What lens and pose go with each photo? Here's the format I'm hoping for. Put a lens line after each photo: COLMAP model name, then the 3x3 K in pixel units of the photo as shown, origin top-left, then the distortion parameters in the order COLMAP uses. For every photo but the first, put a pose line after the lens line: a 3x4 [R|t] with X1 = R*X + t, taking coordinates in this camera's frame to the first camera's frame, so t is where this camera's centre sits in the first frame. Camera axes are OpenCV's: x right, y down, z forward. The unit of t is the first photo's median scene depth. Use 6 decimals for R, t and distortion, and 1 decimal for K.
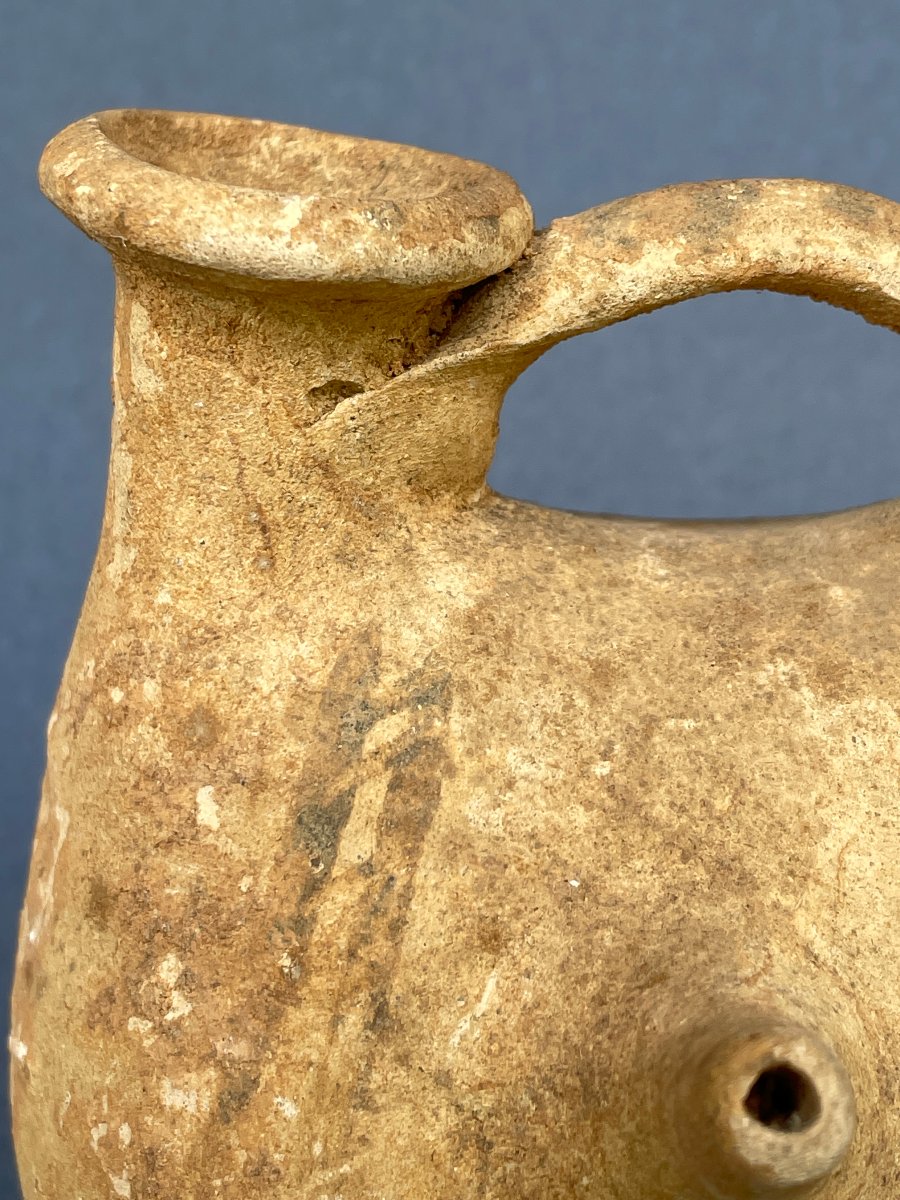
lens RADIAL K [[2075.5, 0, 445.9], [0, 2075.5, 476.3], [0, 0, 1]] dist [0.141561, -0.410402]
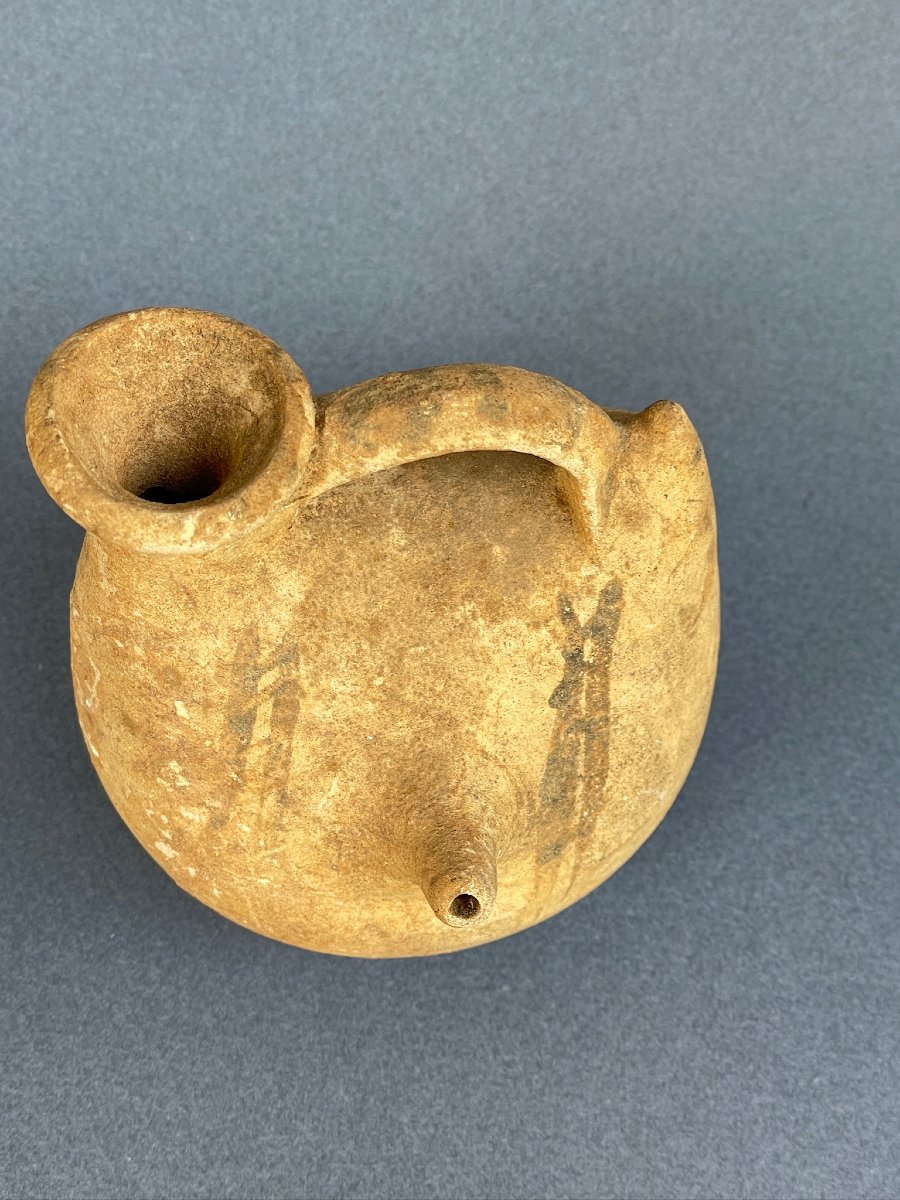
lens RADIAL K [[2066.8, 0, 450.0], [0, 2066.8, 600.0], [0, 0, 1]] dist [0.015503, 0.084188]
pose [[0.991659, -0.120080, 0.046820, 0.058660], [0.056465, 0.731319, 0.679695, -1.238919], [-0.115859, -0.671382, 0.731999, -0.393317]]
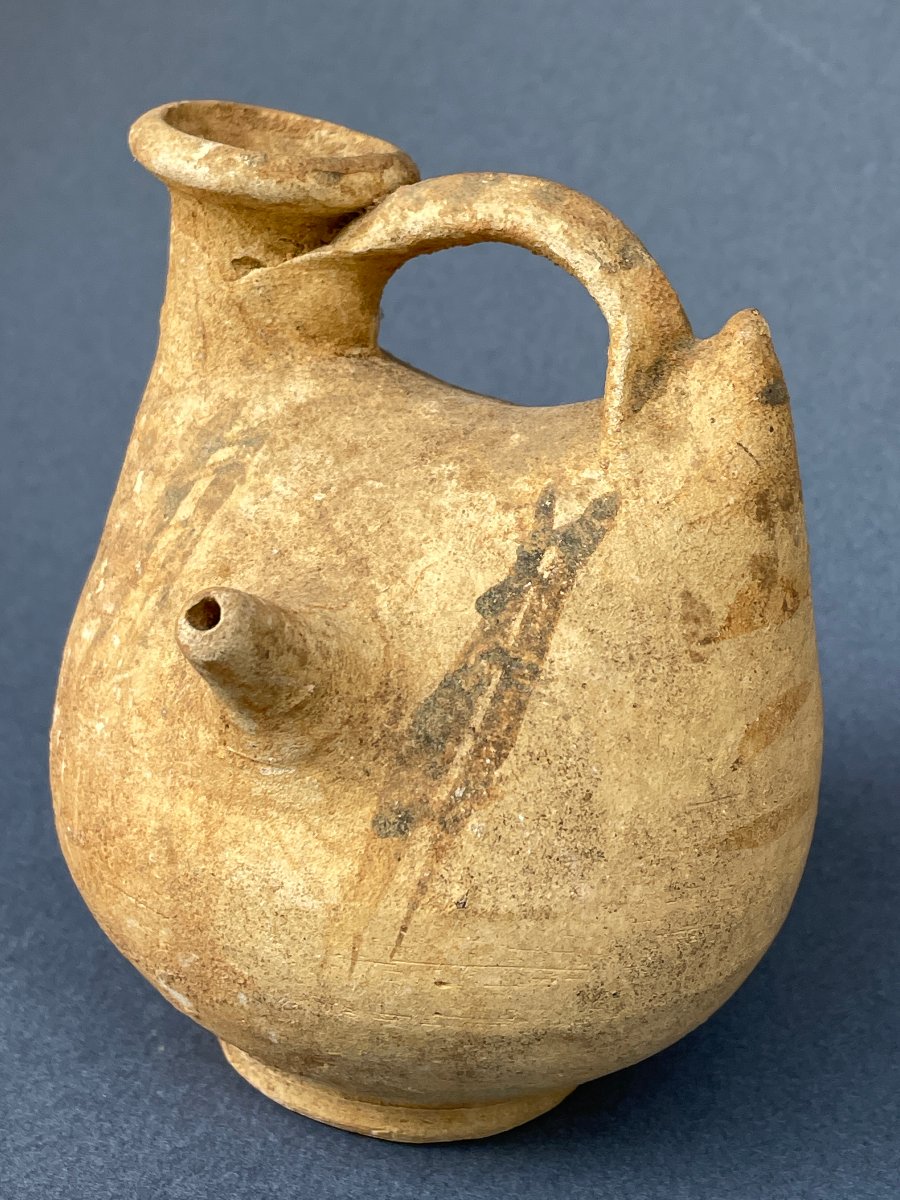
lens RADIAL K [[2044.6, 0, 433.5], [0, 2044.6, 473.5], [0, 0, 1]] dist [0.135059, -0.252752]
pose [[0.860996, 0.173585, -0.478073, 0.941230], [-0.202396, 0.979263, -0.008947, 0.116680], [0.466606, 0.104463, 0.878275, -0.420278]]
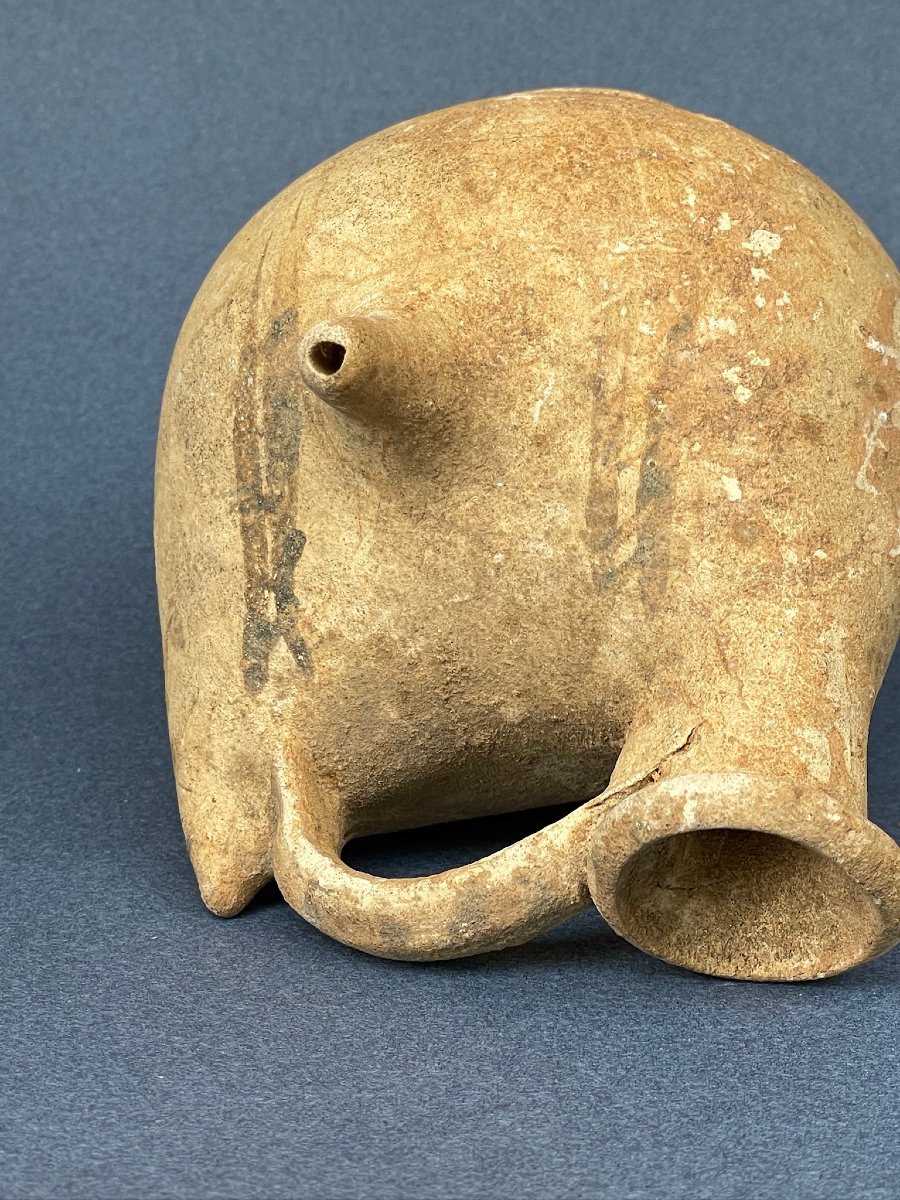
lens RADIAL K [[3078.2, 0, 449.9], [0, 3078.2, 572.4], [0, 0, 1]] dist [-0.043481, -0.165934]
pose [[-0.929776, 0.212263, 0.300768, -0.613458], [-0.075208, -0.909319, 0.409247, -0.855831], [0.360362, 0.357888, 0.861426, -1.096508]]
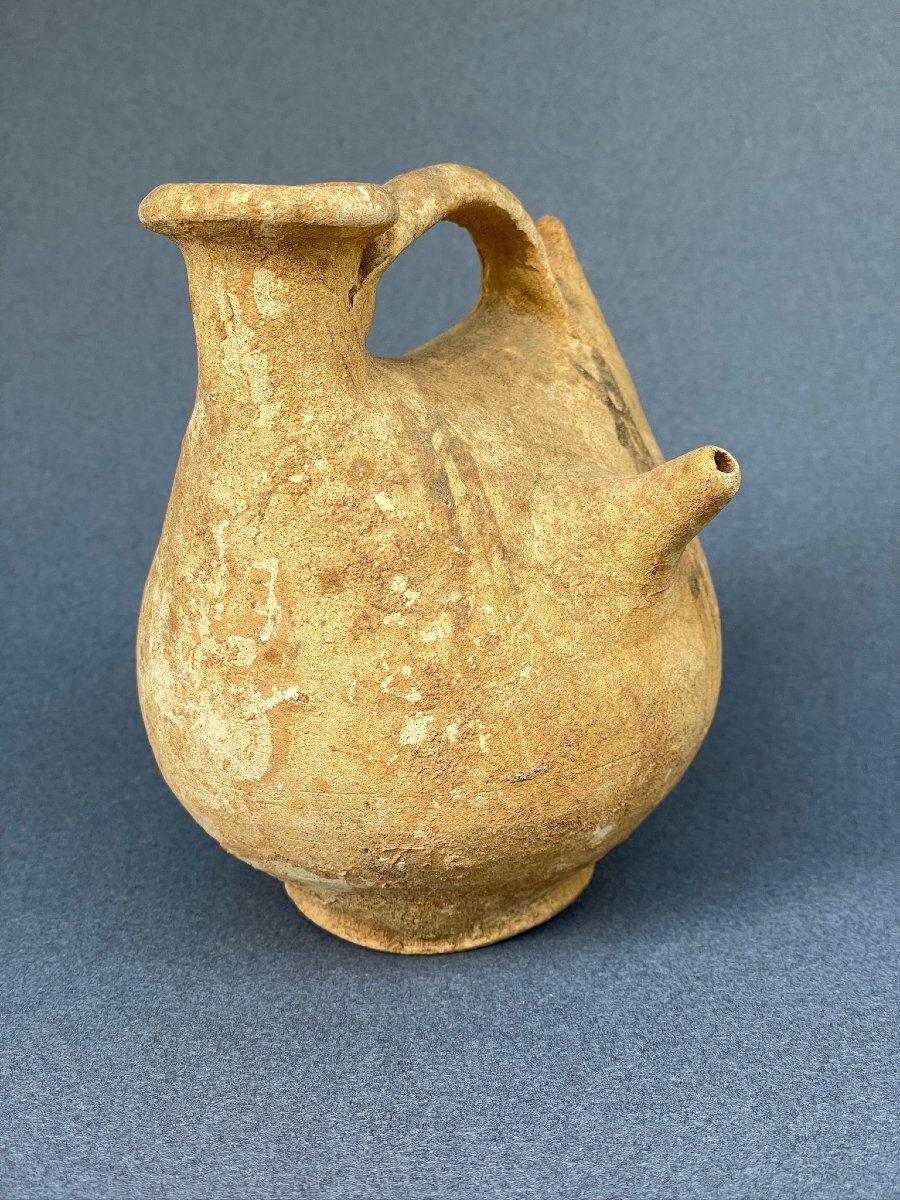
lens RADIAL K [[1858.5, 0, 450.0], [0, 1858.5, 600.0], [0, 0, 1]] dist [-0.026862, 0.207640]
pose [[0.638085, -0.303544, 0.707608, -1.361340], [0.329321, 0.938301, 0.105540, 0.080820], [-0.695985, 0.165687, 0.698679, -0.264879]]
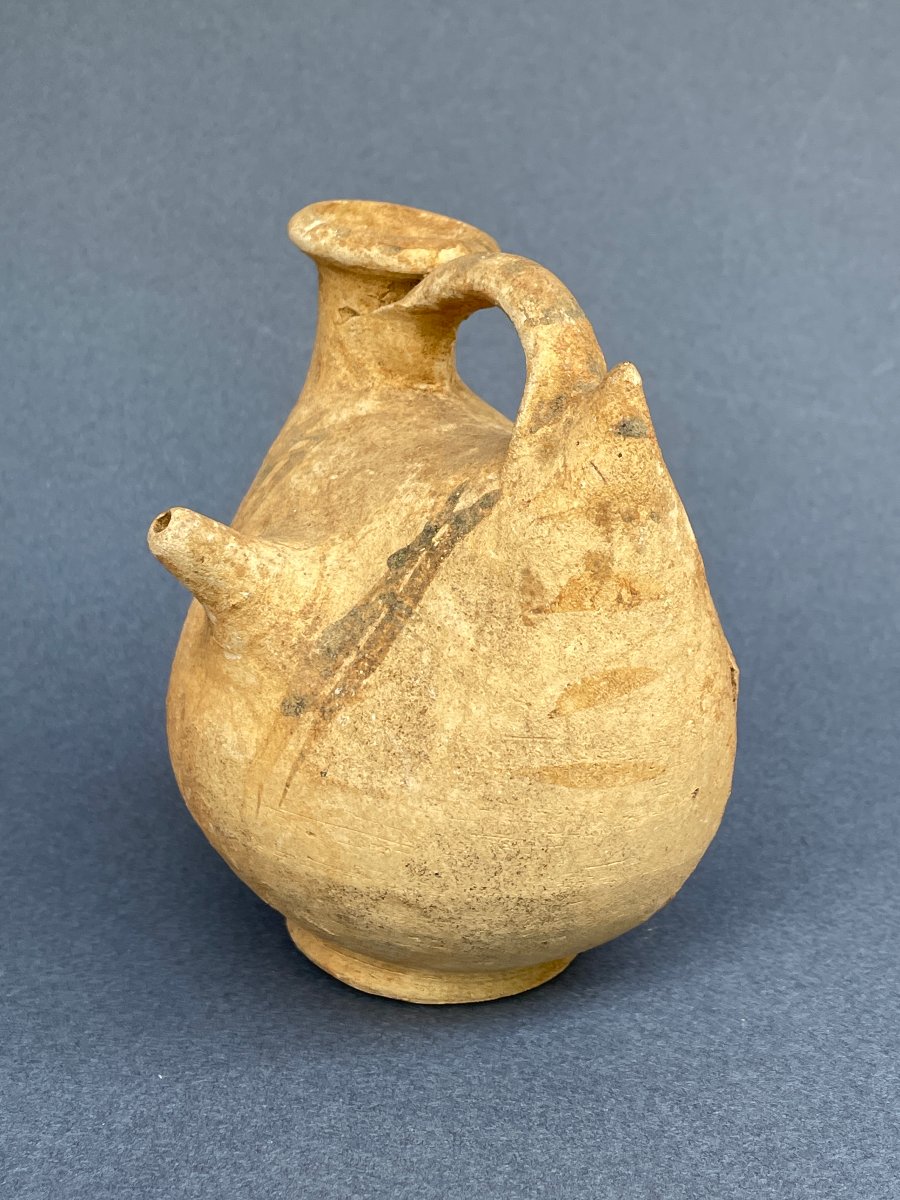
lens RADIAL K [[1803.6, 0, 447.9], [0, 1803.6, 495.2], [0, 0, 1]] dist [0.120937, 0.027582]
pose [[0.528553, 0.214891, -0.821252, 1.767533], [-0.336414, 0.941243, 0.029774, 0.056988], [0.779396, 0.260543, 0.569789, -0.033273]]
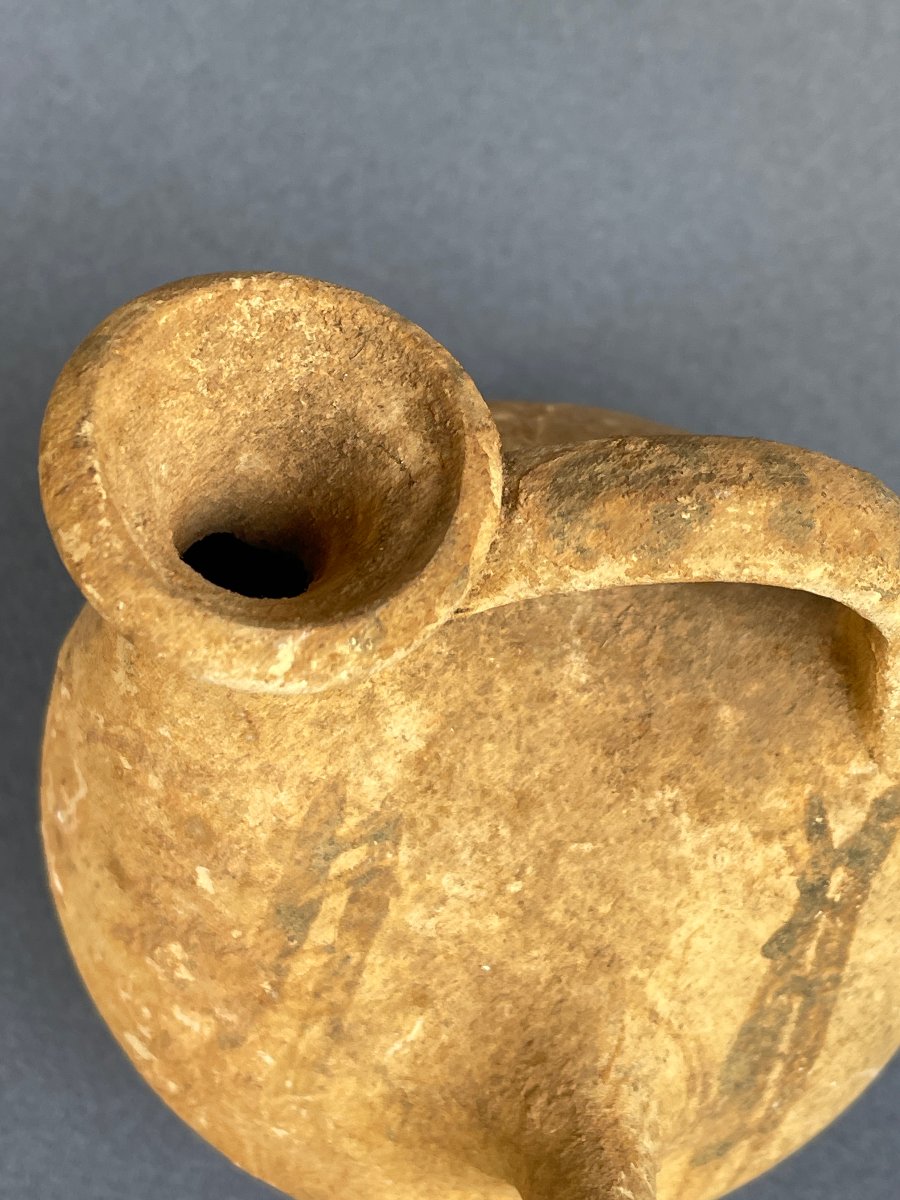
lens RADIAL K [[2078.5, 0, 430.0], [0, 2078.5, 475.1], [0, 0, 1]] dist [0.145909, -0.462693]
pose [[0.997574, 0.036302, 0.059396, -0.062350], [-0.067047, 0.730518, 0.679594, -0.905461], [-0.018719, -0.681928, 0.731180, 0.232258]]
